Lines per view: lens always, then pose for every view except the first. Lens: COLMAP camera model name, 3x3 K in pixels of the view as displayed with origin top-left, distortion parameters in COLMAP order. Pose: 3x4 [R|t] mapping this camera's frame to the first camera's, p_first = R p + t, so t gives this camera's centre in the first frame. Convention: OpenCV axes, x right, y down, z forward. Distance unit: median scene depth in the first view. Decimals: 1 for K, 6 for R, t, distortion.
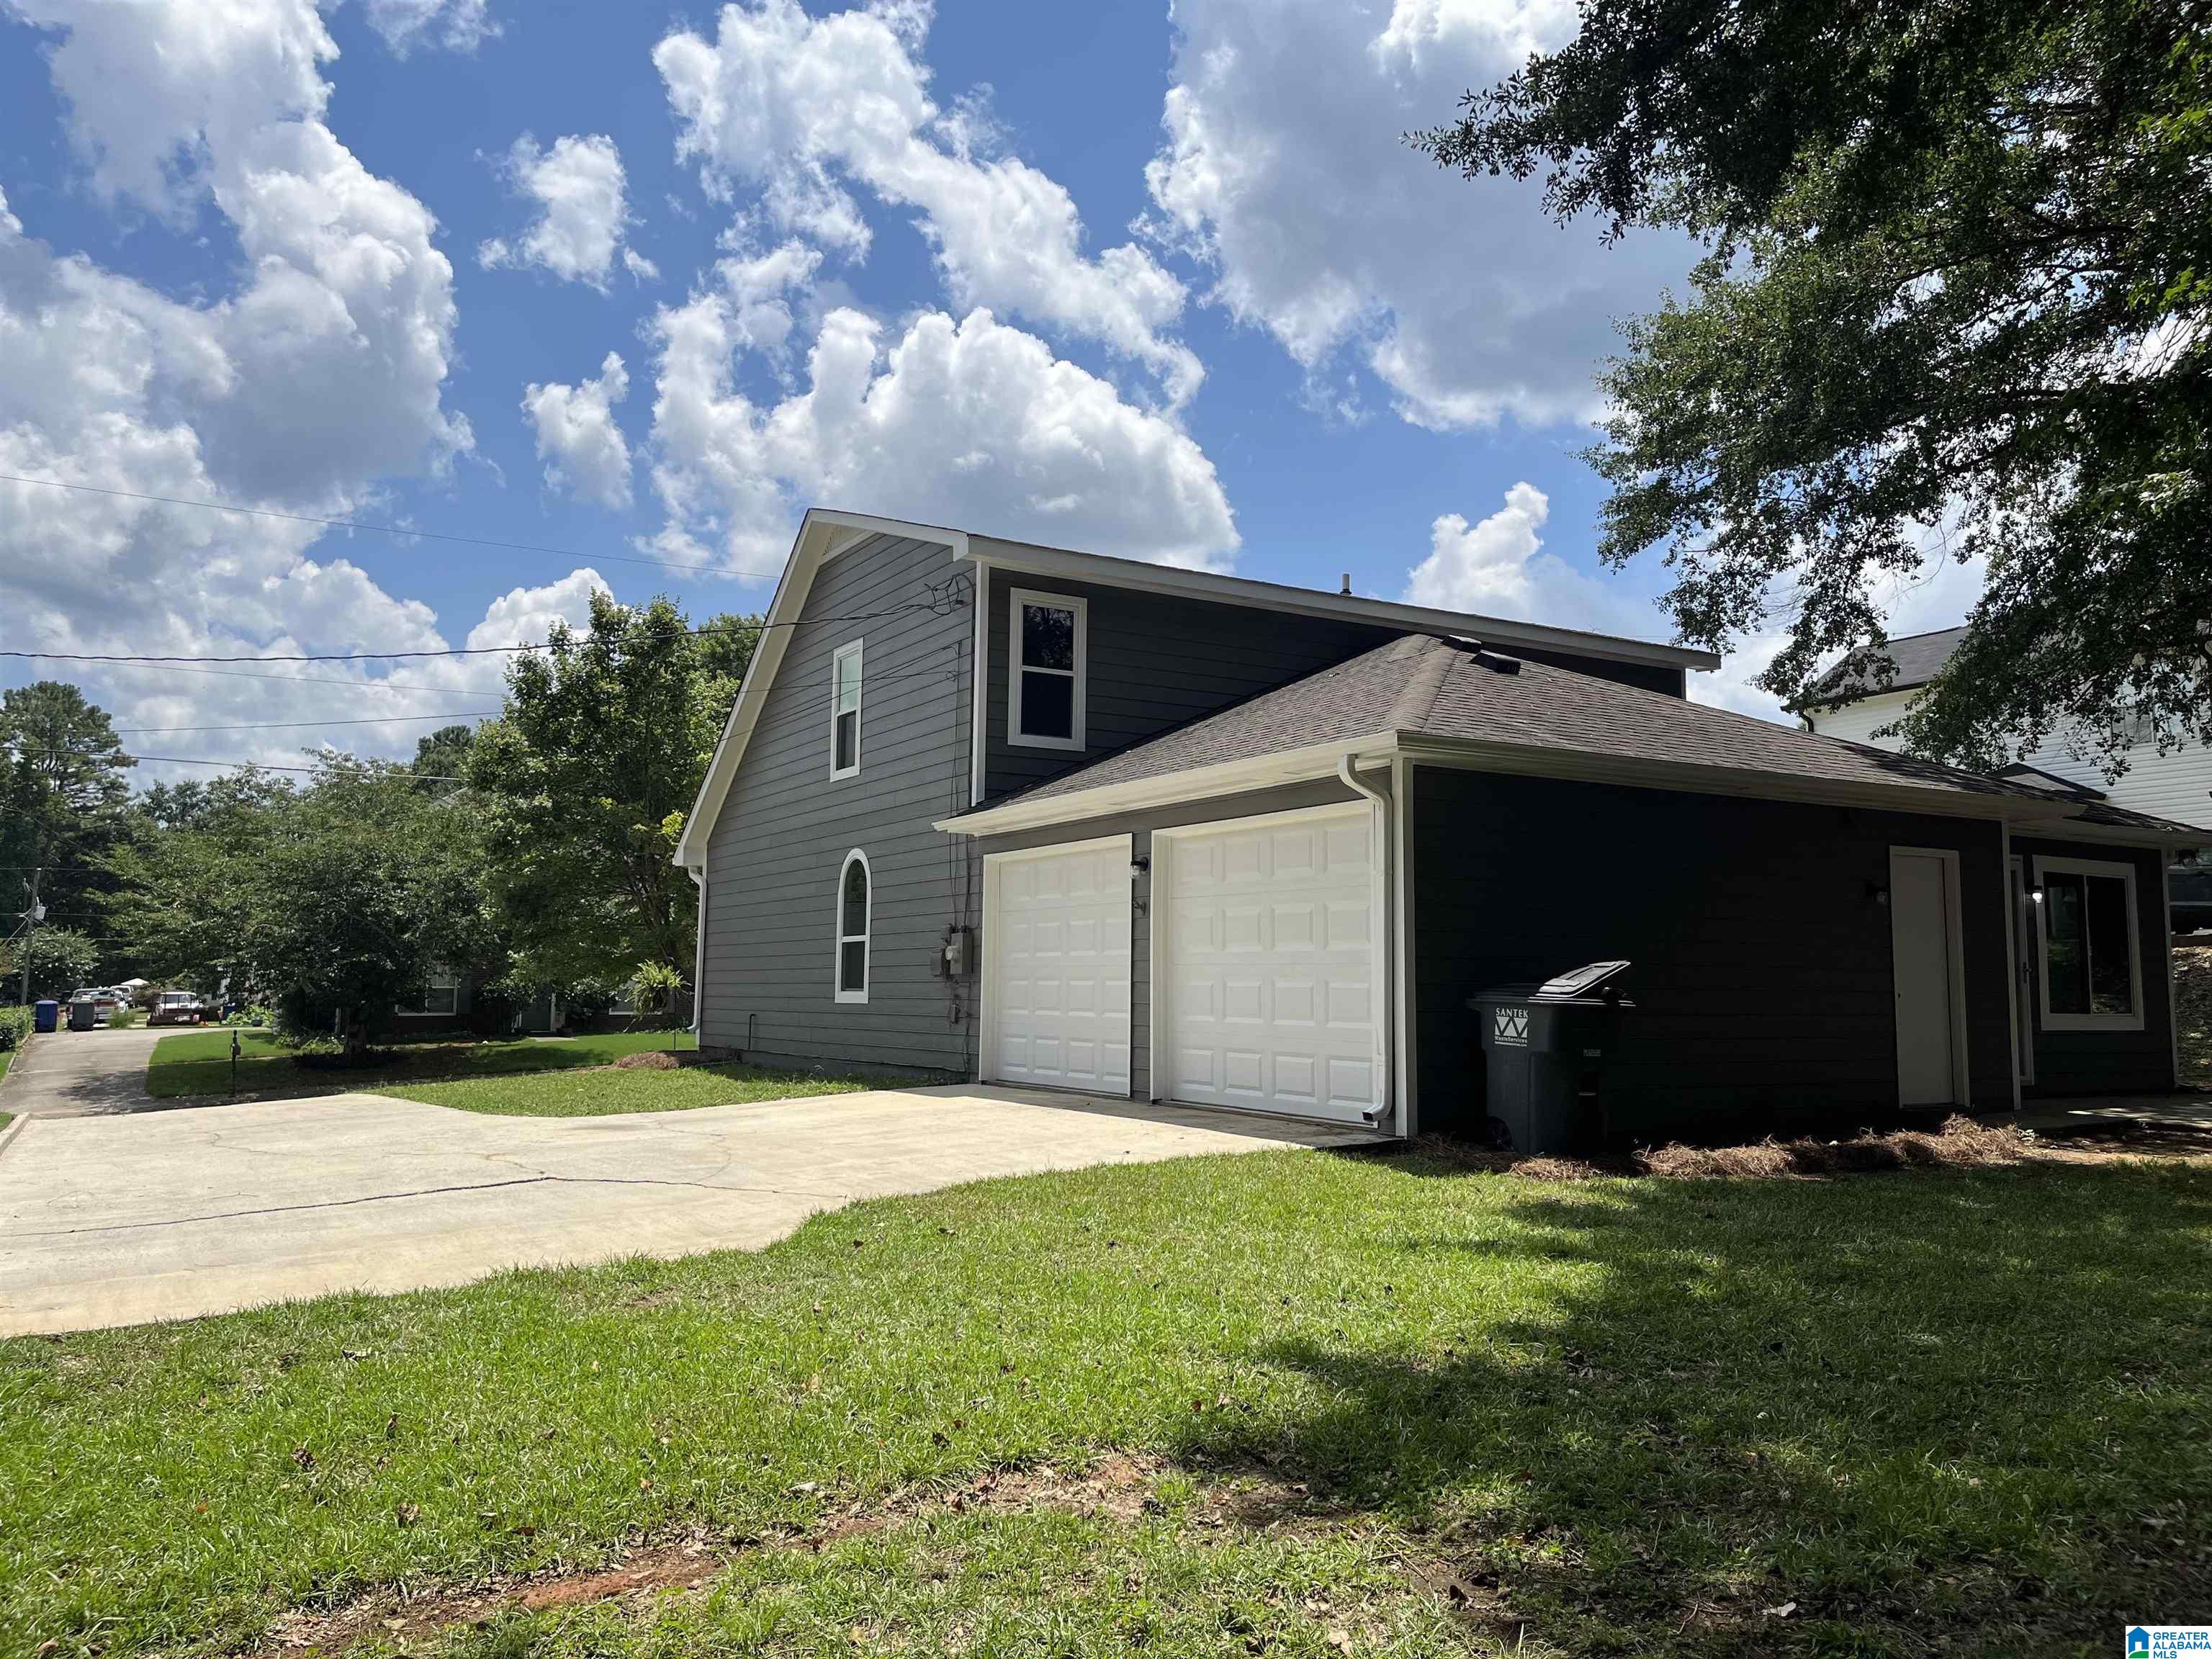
lens RADIAL K [[1672.1, 0, 1106.0], [0, 1672.1, 829.5], [0, 0, 1]] dist [0.086312, -0.110190]
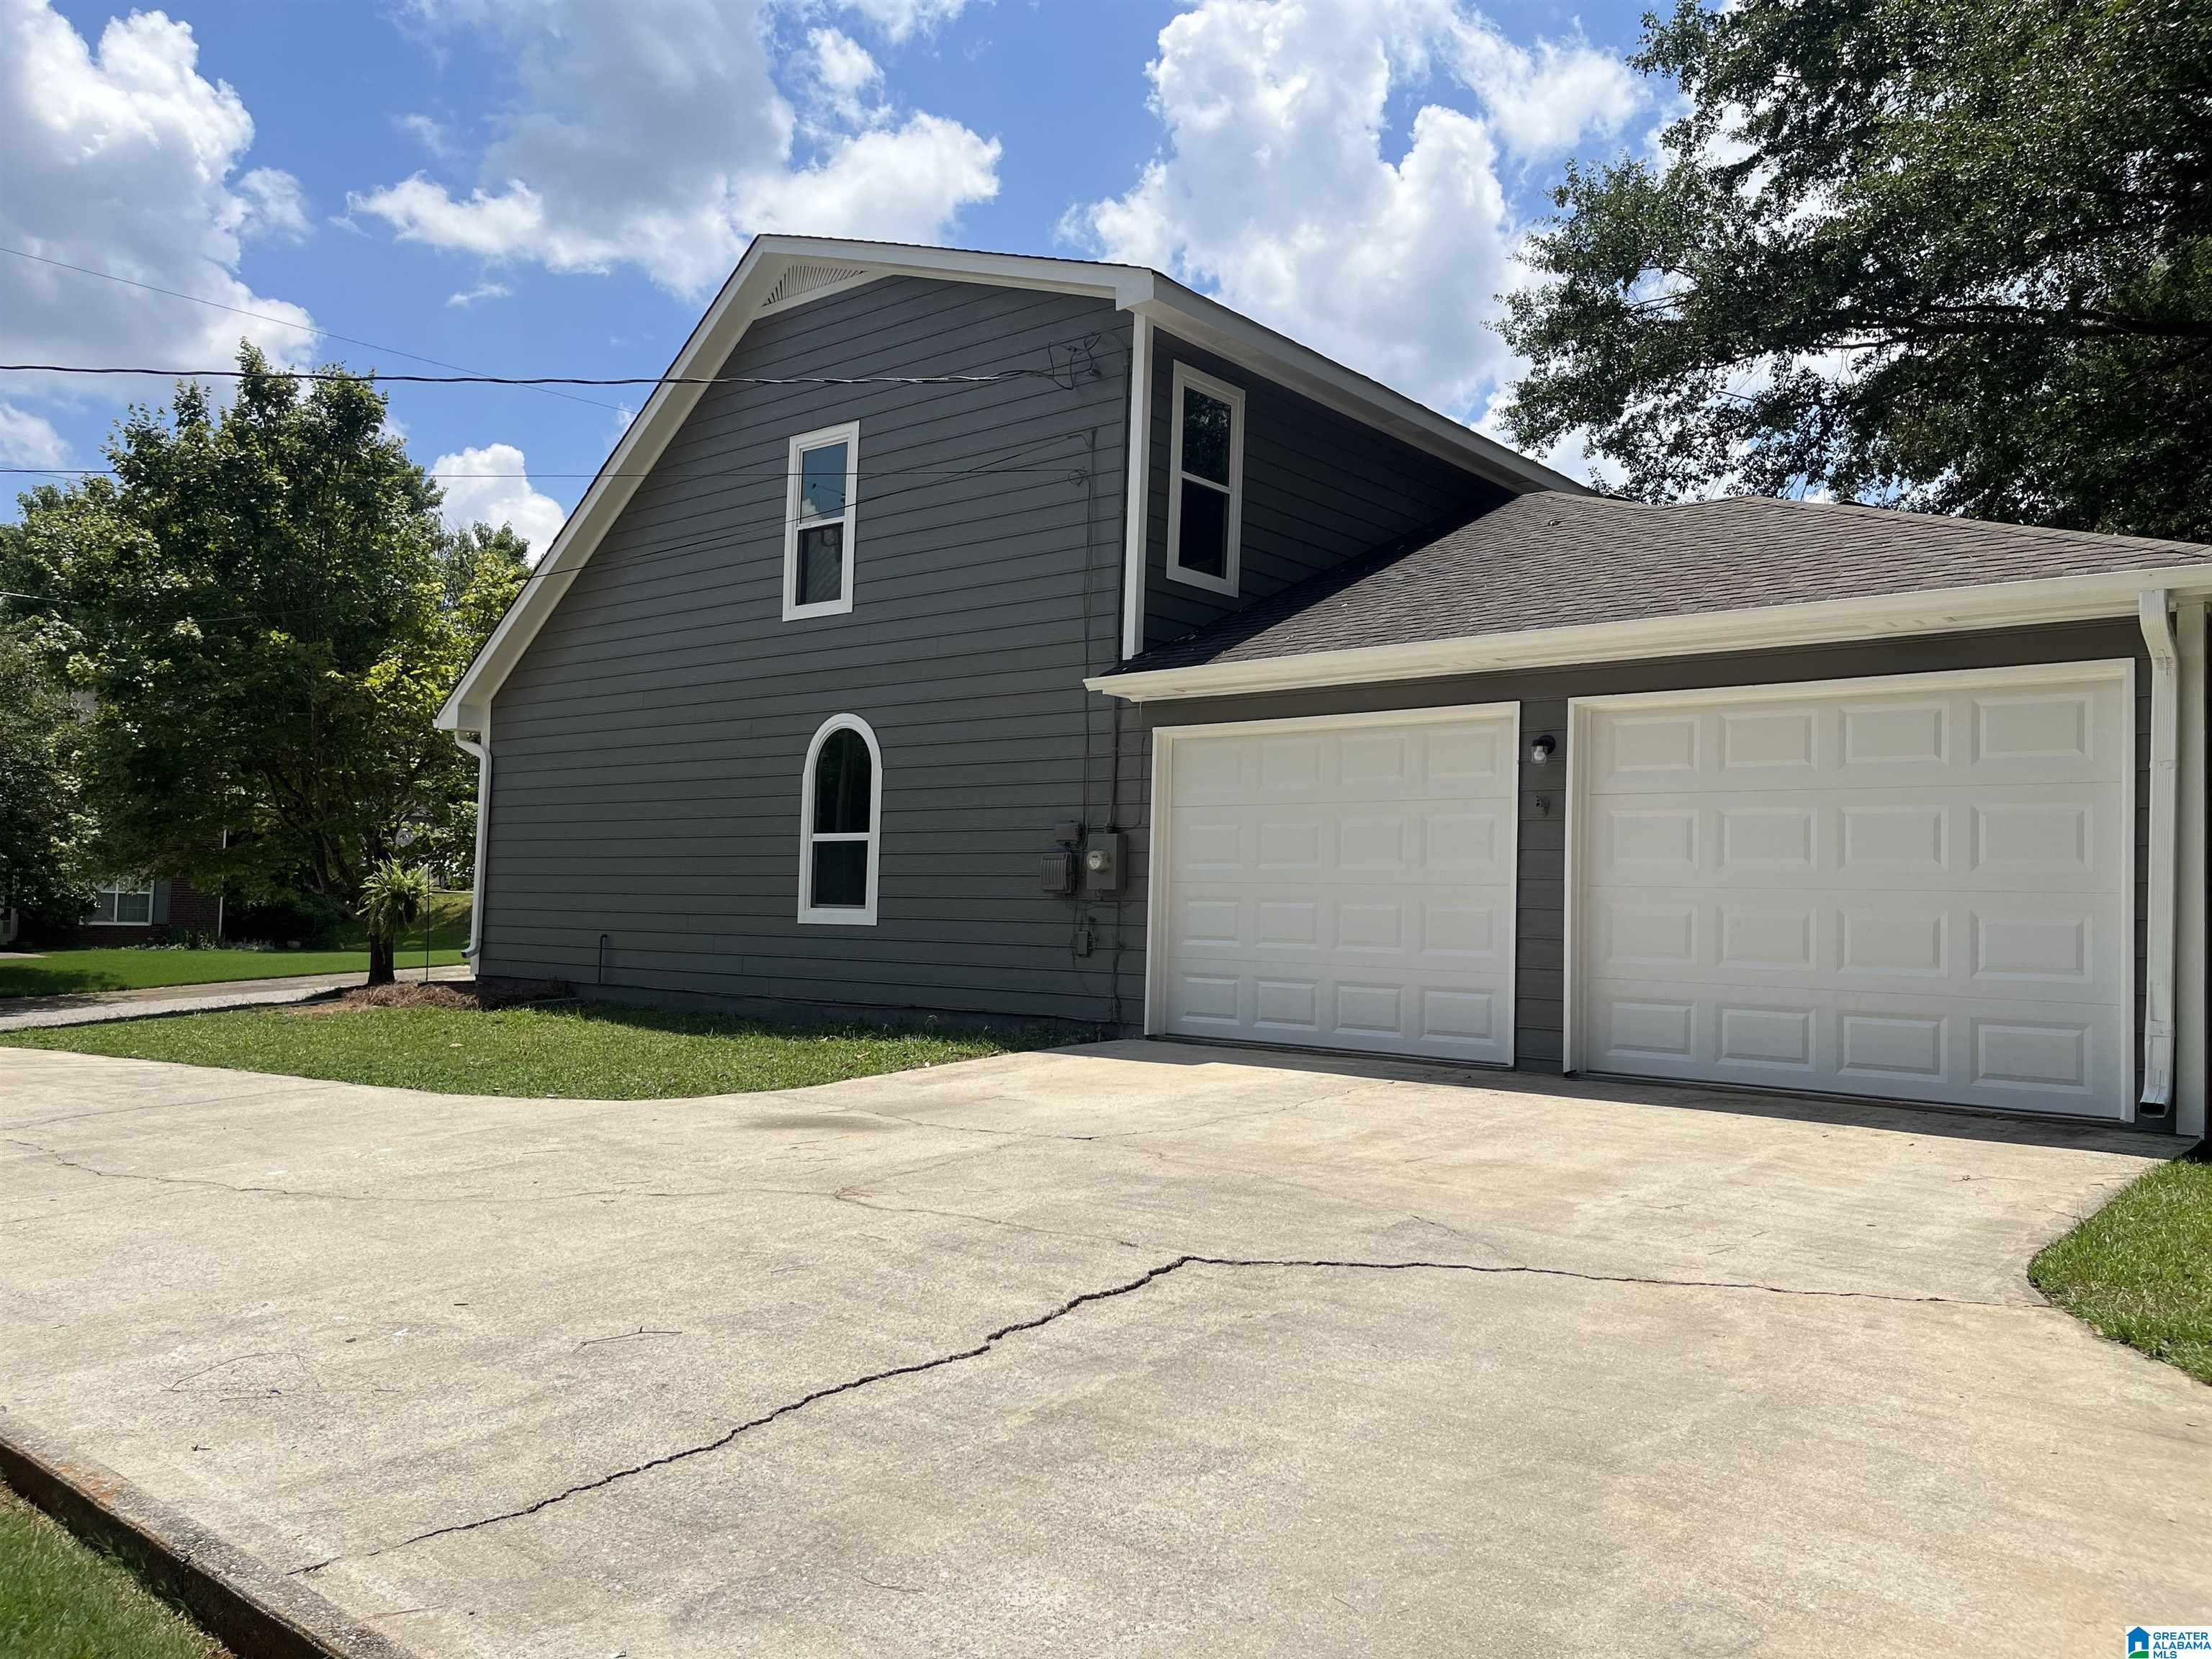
lens RADIAL K [[1682.9, 0, 1102.1], [0, 1682.9, 862.4], [0, 0, 1]] dist [0.080780, -0.106209]
pose [[0.946859, 0.029376, 0.320305, -0.284367], [-0.050895, 0.996959, 0.059016, 0.027568], [-0.317597, -0.072182, 0.945474, 0.272807]]
